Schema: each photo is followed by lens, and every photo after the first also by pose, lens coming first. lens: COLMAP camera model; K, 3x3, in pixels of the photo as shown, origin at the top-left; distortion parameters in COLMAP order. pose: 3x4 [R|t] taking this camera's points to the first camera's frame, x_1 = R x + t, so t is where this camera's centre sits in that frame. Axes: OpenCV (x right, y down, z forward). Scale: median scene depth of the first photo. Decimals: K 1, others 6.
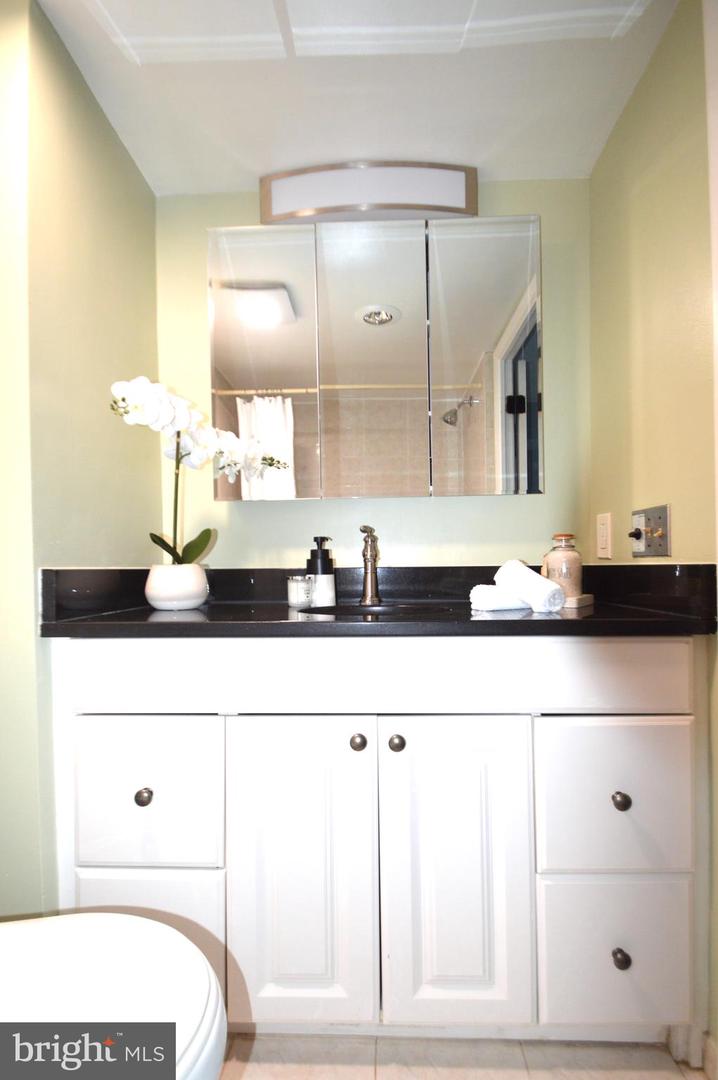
lens RADIAL K [[505.8, 0, 352.1], [0, 505.8, 579.2], [0, 0, 1]] dist [0.020912, -0.018624]
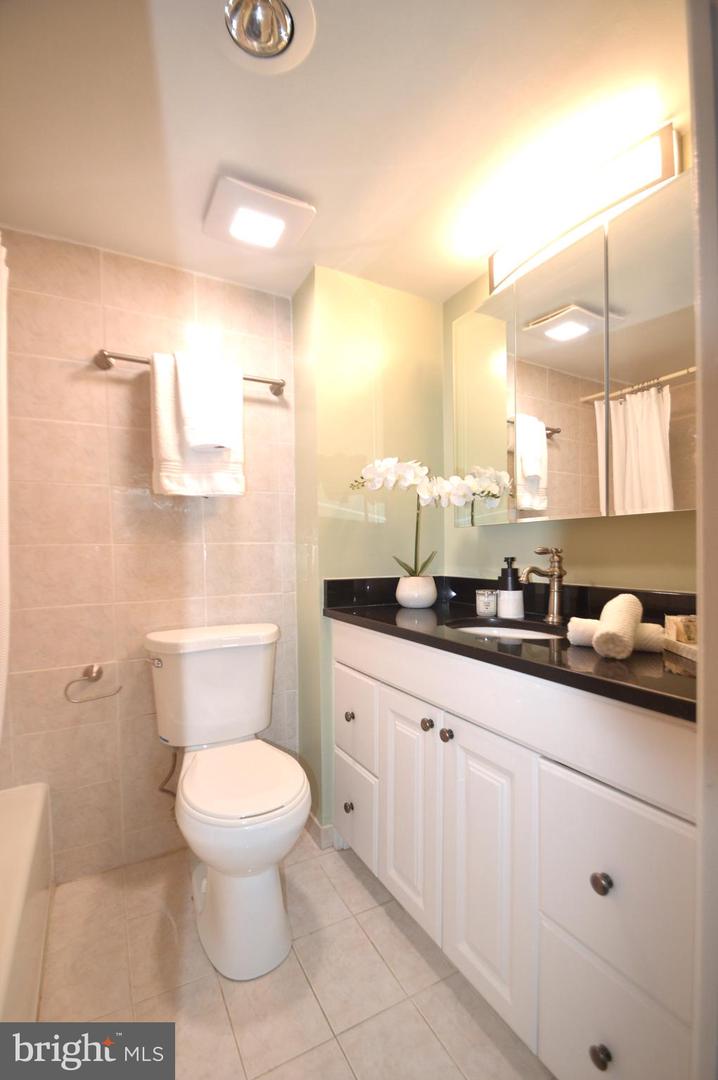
lens RADIAL K [[489.0, 0, 358.7], [0, 489.0, 563.4], [0, 0, 1]] dist [0.020570, -0.017820]
pose [[0.497396, 0.028495, -0.867056, 0.737271], [-0.016910, 0.999589, 0.023150, -0.090347], [0.867359, 0.003147, 0.497673, 0.145209]]
